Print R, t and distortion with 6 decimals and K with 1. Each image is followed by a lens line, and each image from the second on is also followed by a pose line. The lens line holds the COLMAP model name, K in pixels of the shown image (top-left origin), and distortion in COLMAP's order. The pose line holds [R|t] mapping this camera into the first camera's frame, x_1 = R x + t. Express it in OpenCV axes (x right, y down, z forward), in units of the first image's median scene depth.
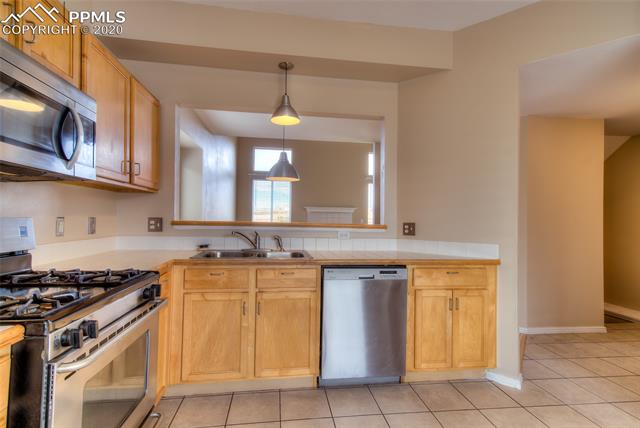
lens RADIAL K [[315.2, 0, 320.3], [0, 315.2, 211.4], [0, 0, 1]] dist [0.019988, 0.003049]
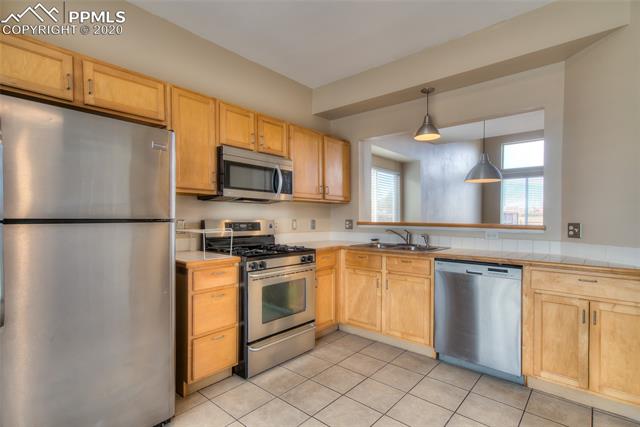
lens RADIAL K [[315.2, 0, 318.1], [0, 315.2, 219.2], [0, 0, 1]] dist [0.019988, 0.003049]
pose [[0.661314, -0.010717, -0.750033, 0.532603], [0.022189, 0.999740, 0.005280, 0.006031], [0.749781, -0.020134, 0.661380, -0.108011]]
